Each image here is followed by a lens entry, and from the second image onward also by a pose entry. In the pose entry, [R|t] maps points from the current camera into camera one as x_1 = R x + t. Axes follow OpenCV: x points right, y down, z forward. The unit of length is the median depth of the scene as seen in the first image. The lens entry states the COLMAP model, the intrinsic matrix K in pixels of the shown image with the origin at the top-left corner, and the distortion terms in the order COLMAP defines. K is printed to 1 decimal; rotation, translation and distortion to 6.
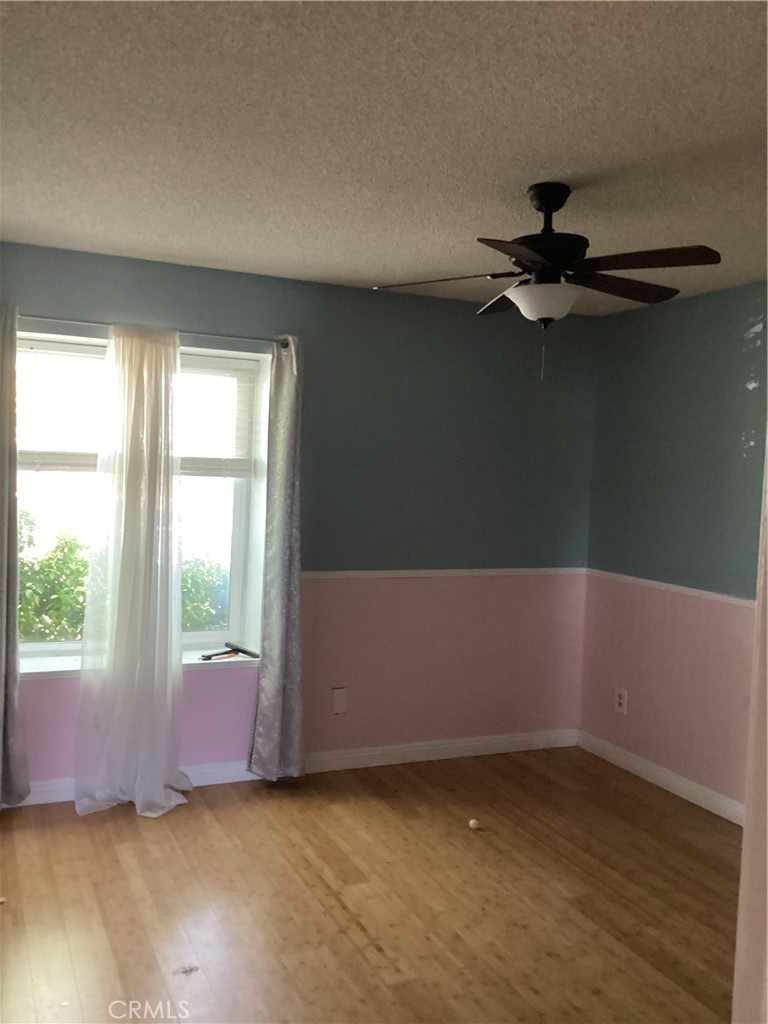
lens RADIAL K [[918.4, 0, 384.0], [0, 918.4, 512.0], [0, 0, 1]] dist [0.102631, -0.197517]
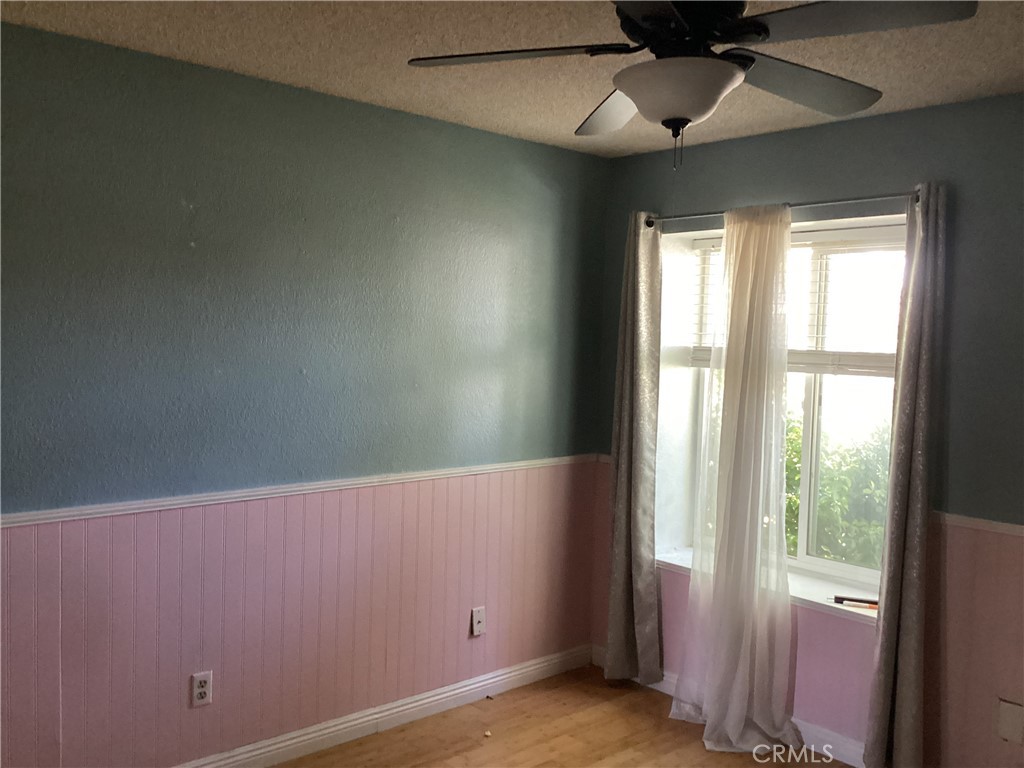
lens RADIAL K [[918.4, 0, 502.9], [0, 918.4, 383.9], [0, 0, 1]] dist [0.102631, -0.197517]
pose [[0.315154, 0.020837, -0.948812, 0.527408], [-0.067558, 0.997715, -0.000529, -0.011207], [0.946633, 0.064267, 0.315842, 0.492333]]
